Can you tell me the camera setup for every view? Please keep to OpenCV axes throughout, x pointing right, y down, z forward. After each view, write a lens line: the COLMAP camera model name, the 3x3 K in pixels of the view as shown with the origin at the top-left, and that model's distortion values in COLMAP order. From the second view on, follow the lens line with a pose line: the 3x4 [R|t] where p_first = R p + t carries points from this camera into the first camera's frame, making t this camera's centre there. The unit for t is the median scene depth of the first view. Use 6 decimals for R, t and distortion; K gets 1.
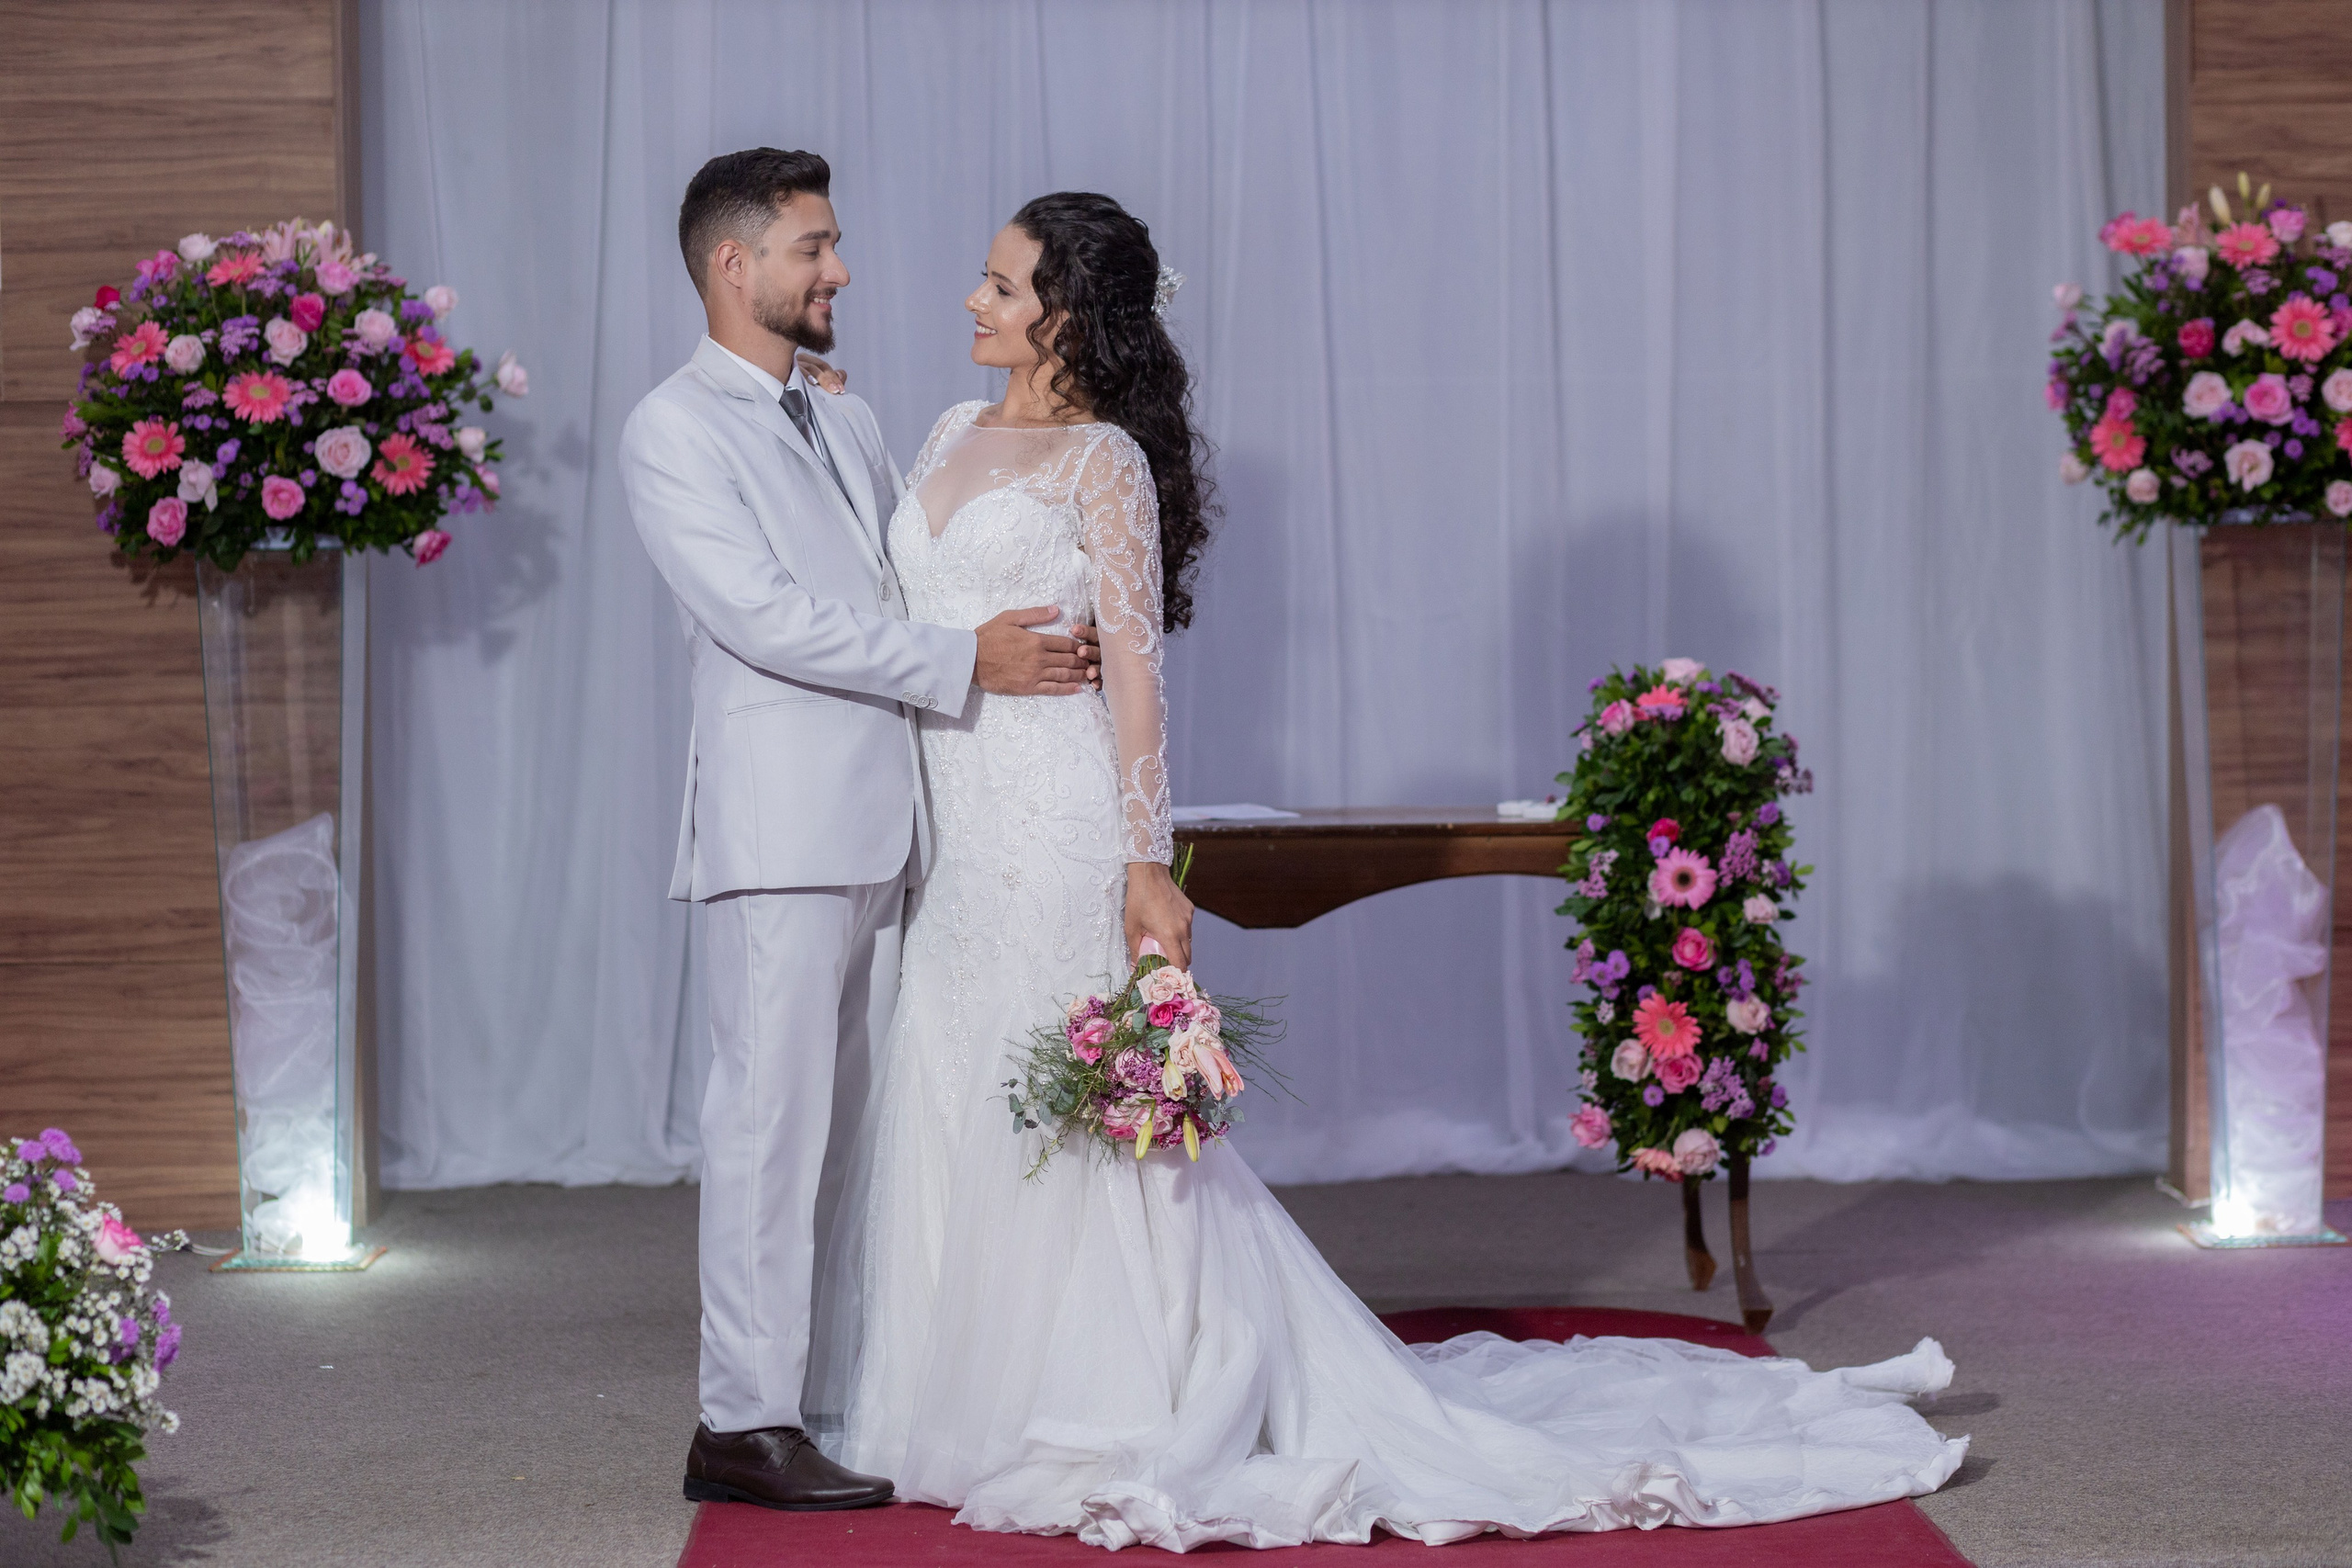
lens RADIAL K [[5736.0, 0, 1222.4], [0, 5736.0, 797.2], [0, 0, 1]] dist [0.107393, -0.277517]
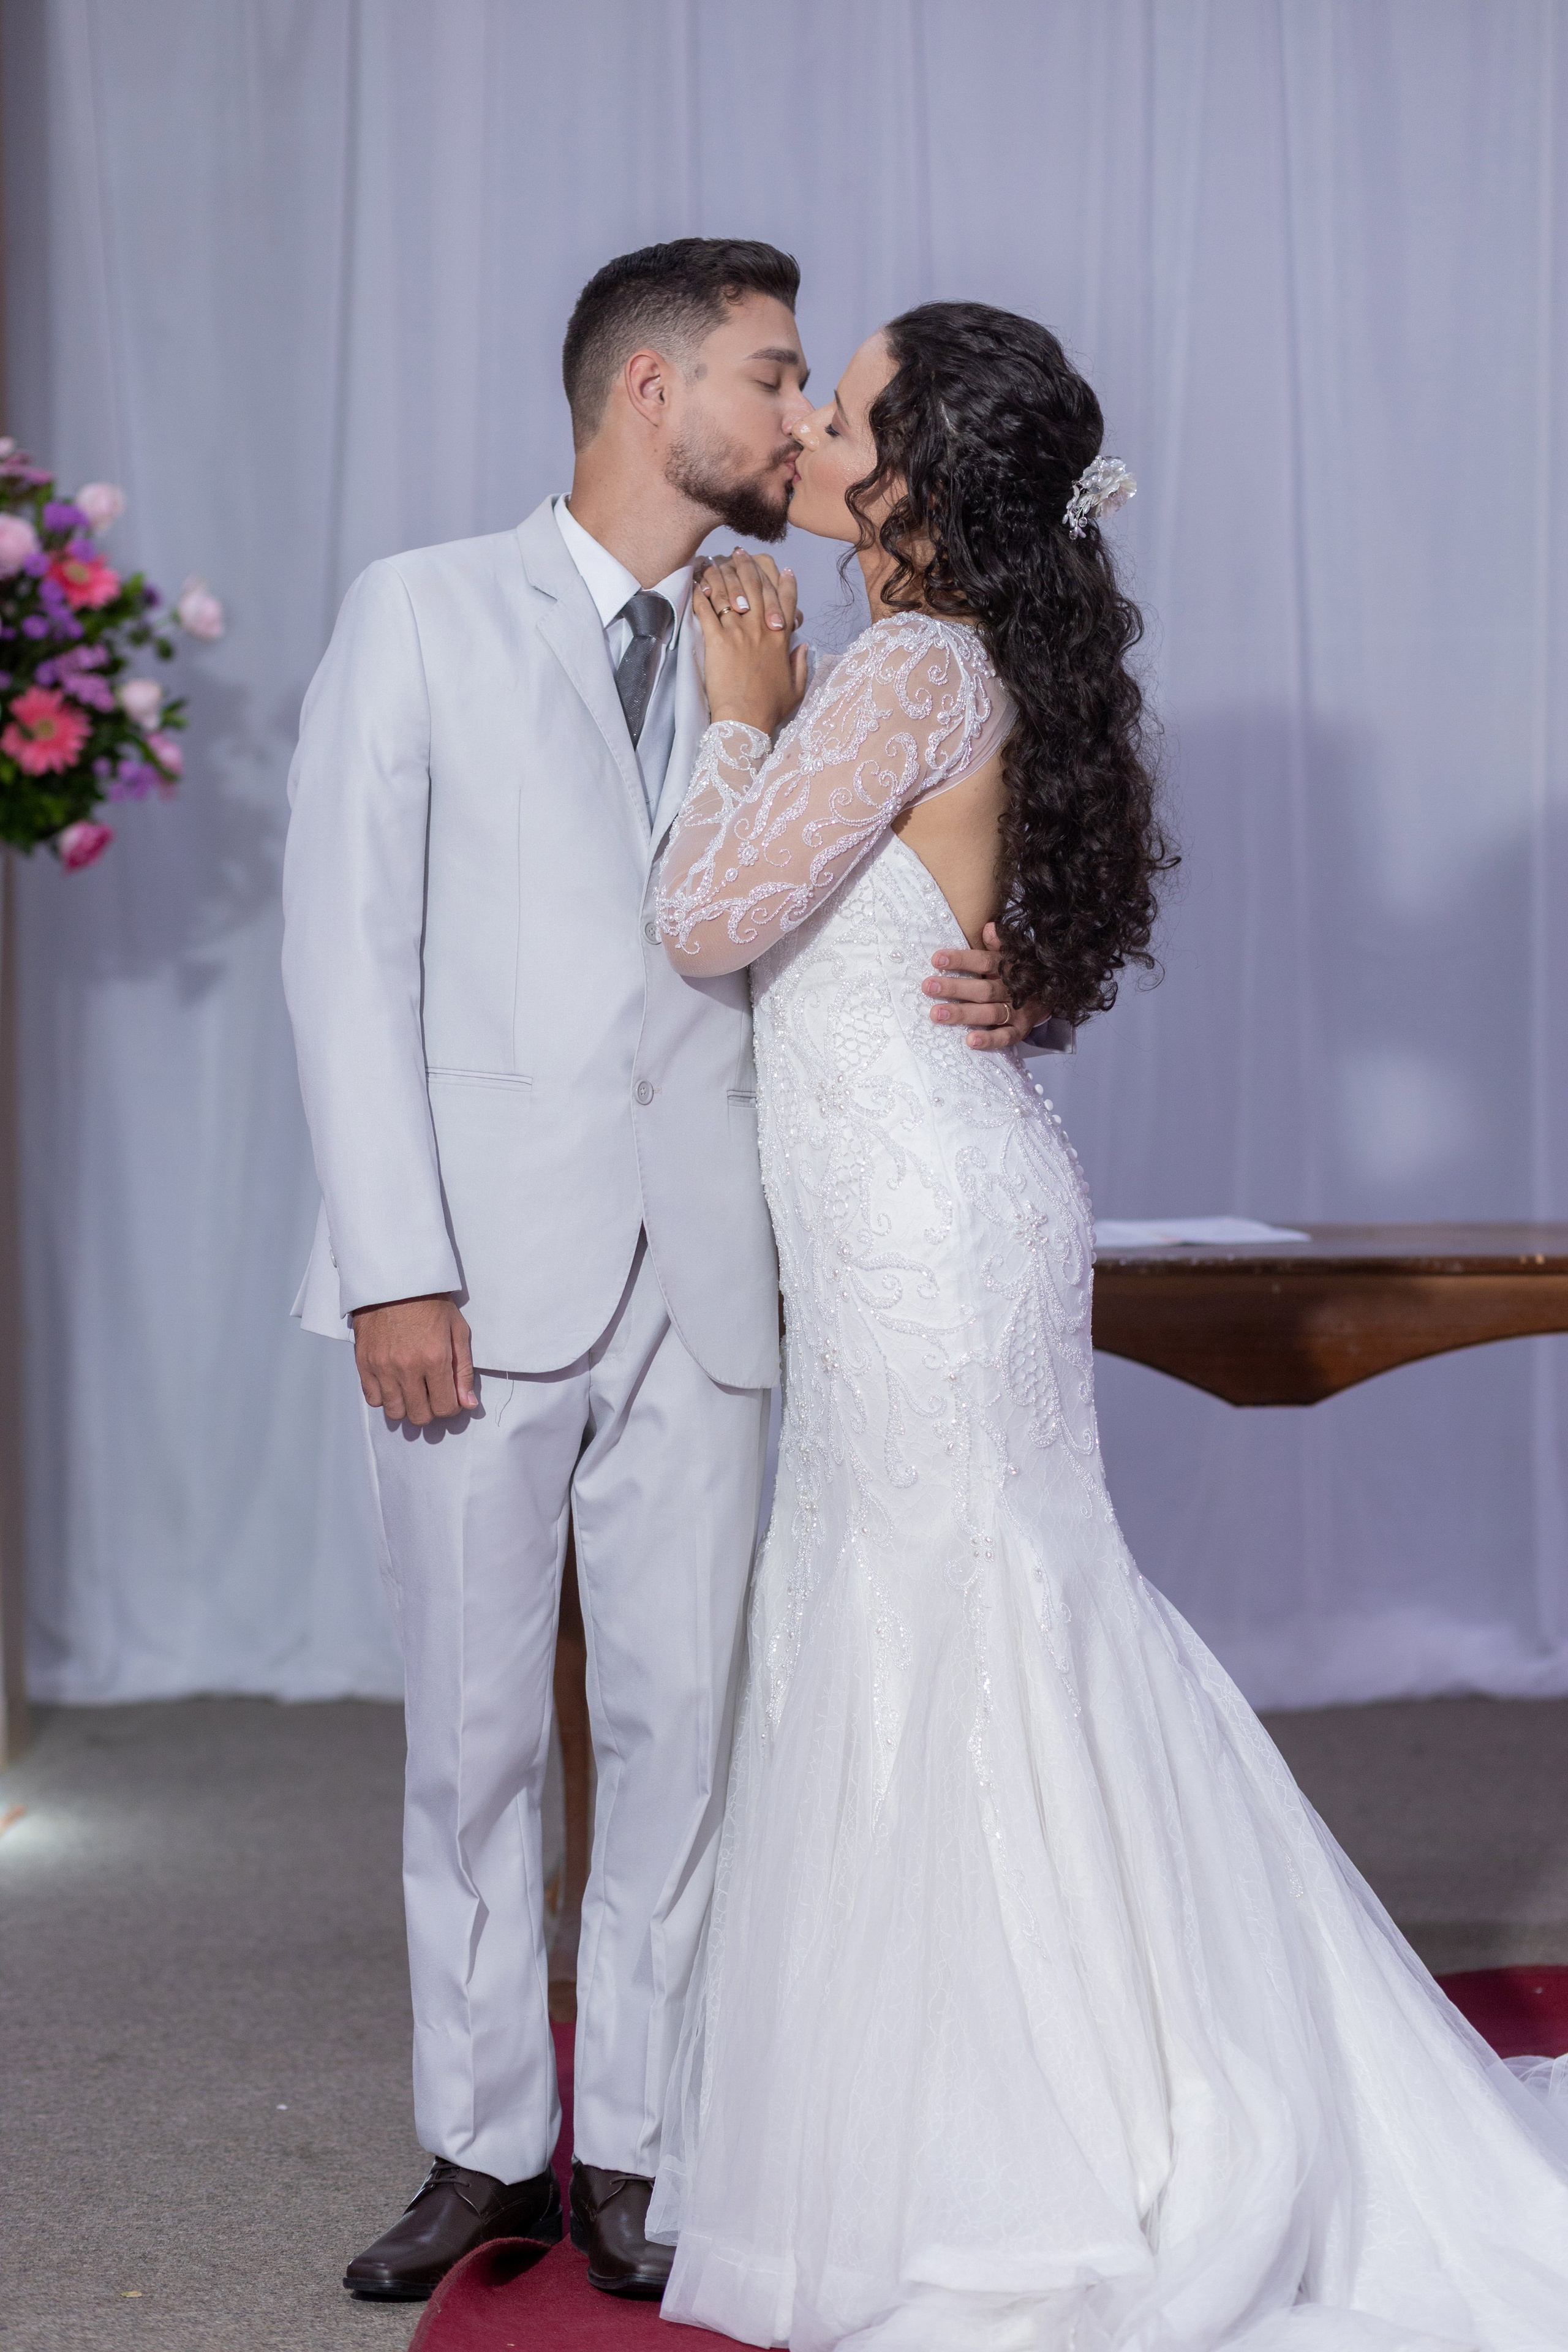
lens RADIAL K [[5736.6, 0, 836.6], [0, 5736.6, 1173.9], [0, 0, 1]] dist [0.107393, -0.277517]
pose [[0.999328, 0.007053, -0.035966, -0.019140], [-0.006735, 0.999937, 0.008960, -0.010655], [0.036027, -0.008712, 0.999313, 0.316166]]
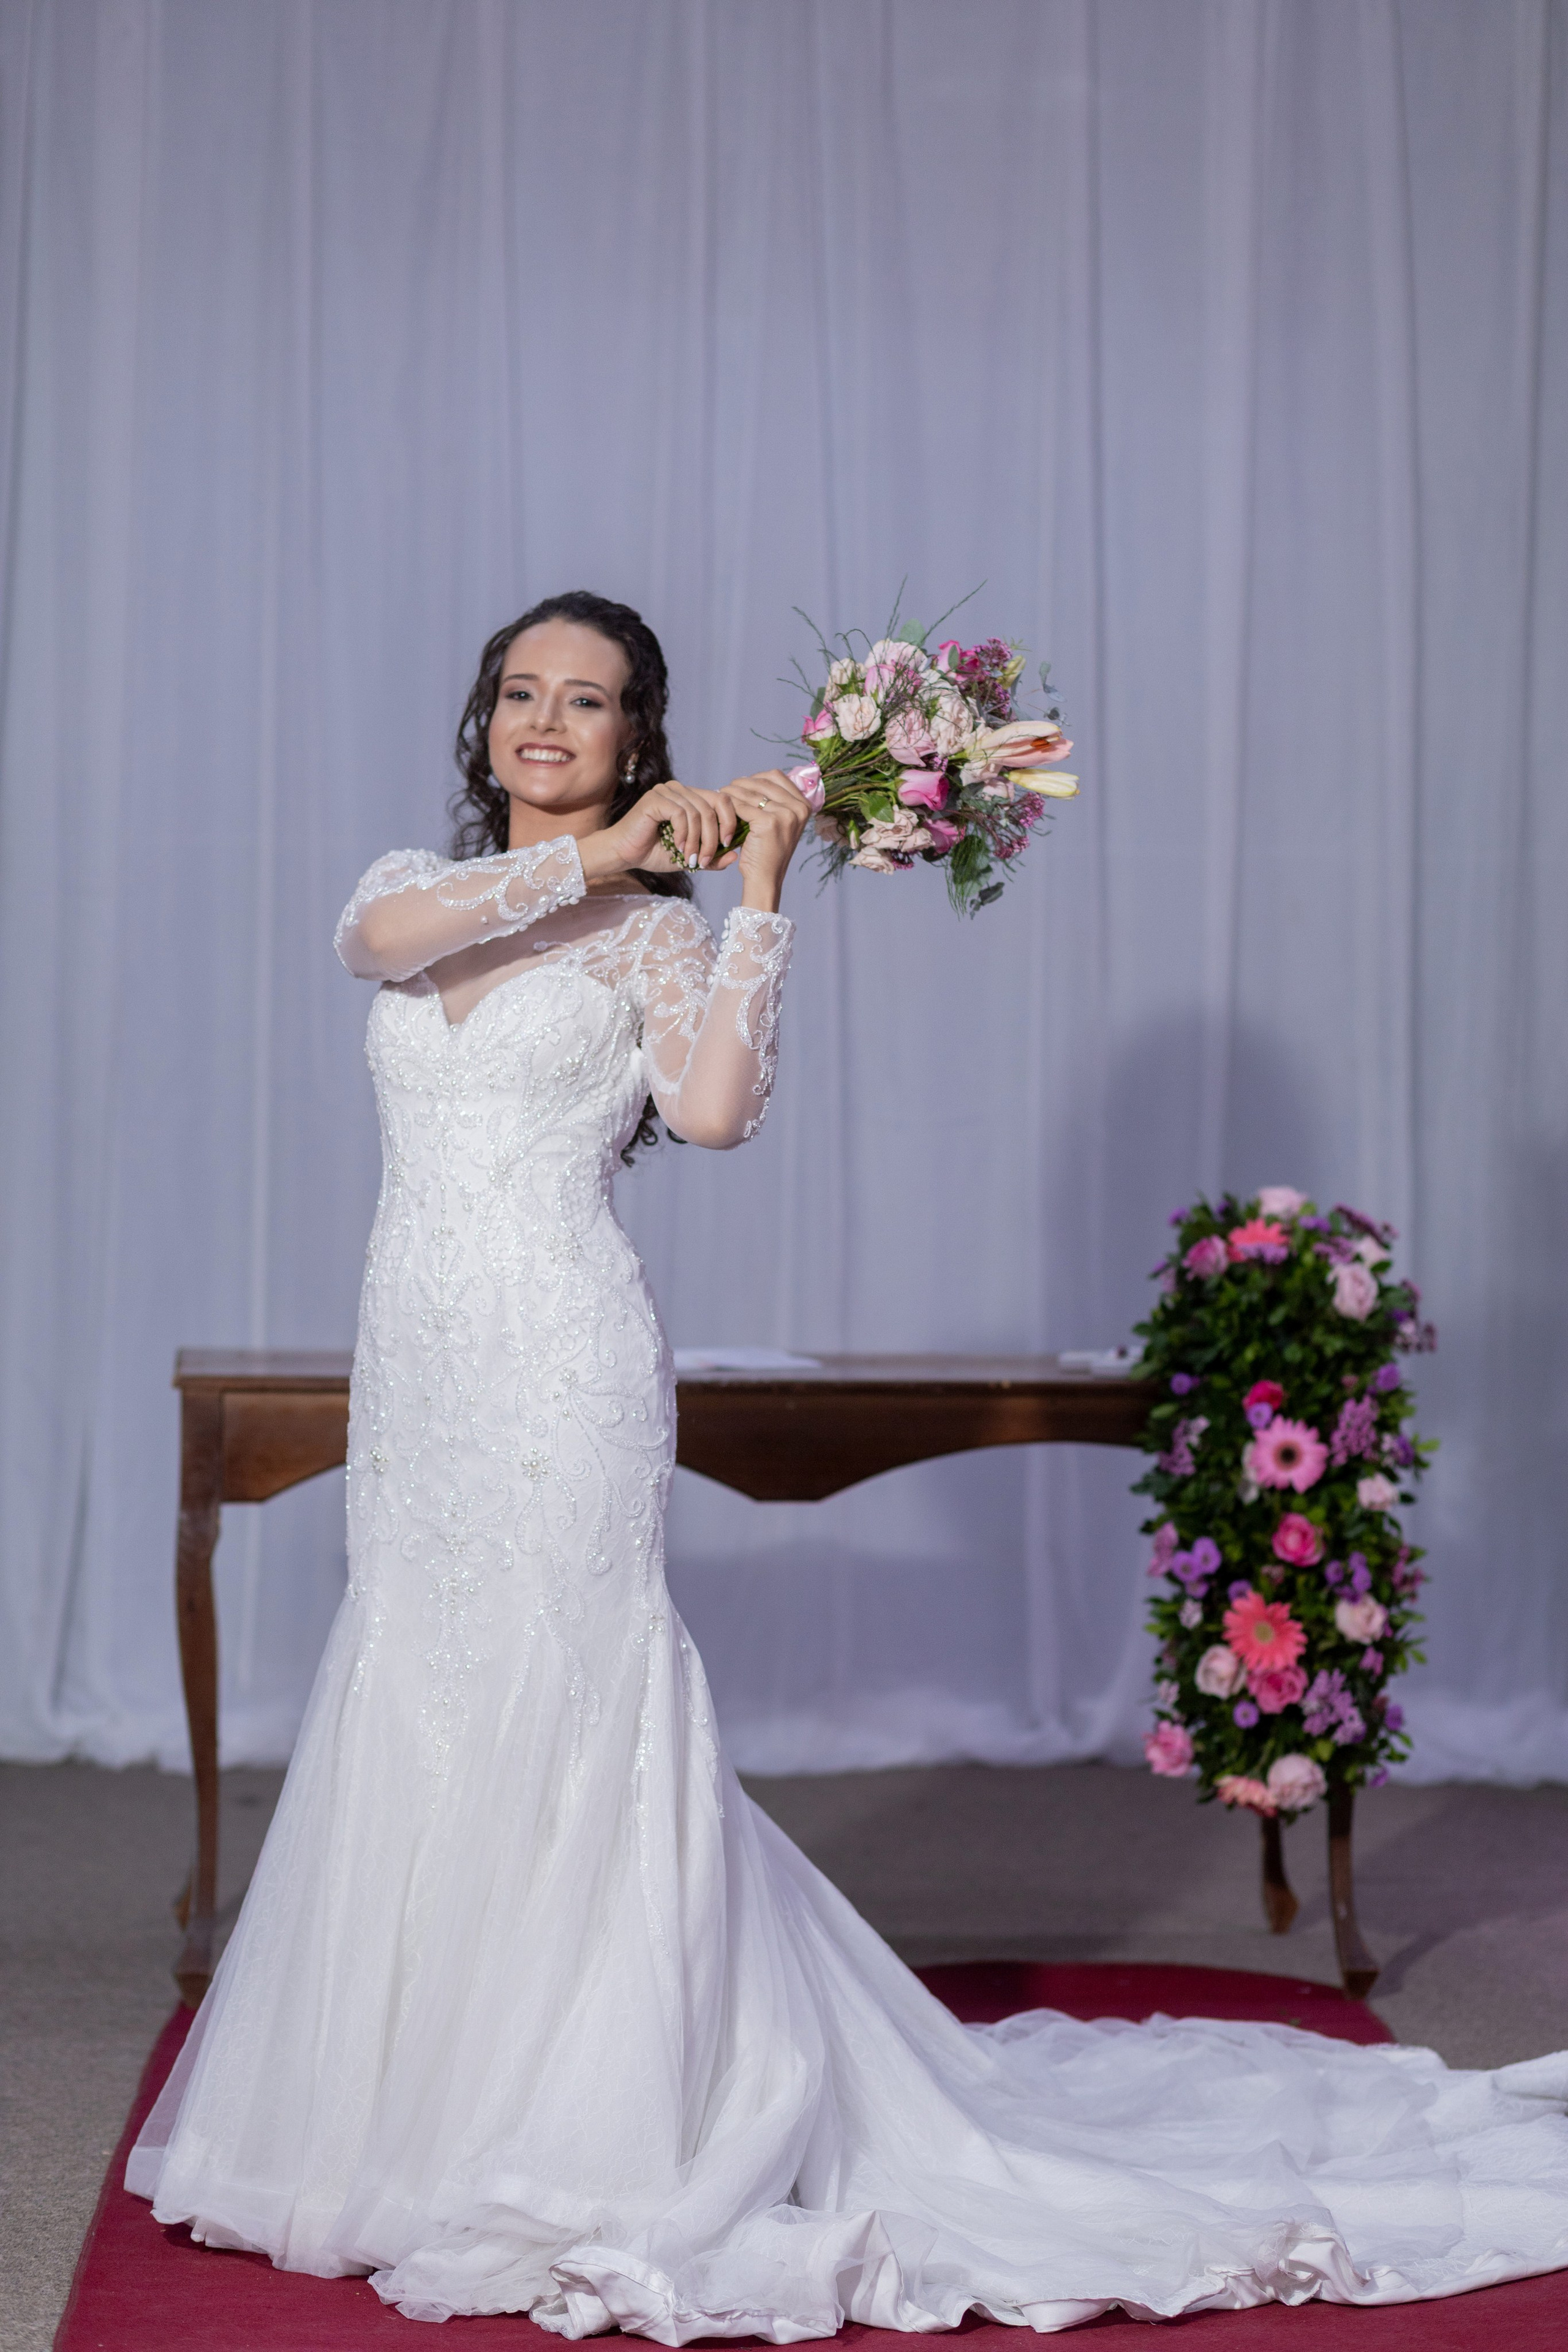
lens RADIAL K [[5736.6, 0, 836.6], [0, 5736.6, 1173.9], [0, 0, 1]] dist [0.107393, -0.277517]
pose [[0.999109, 0.020347, 0.036982, -0.016337], [-0.019776, 0.999681, -0.015733, -0.011875], [-0.037290, 0.014988, 0.999192, 0.166330]]
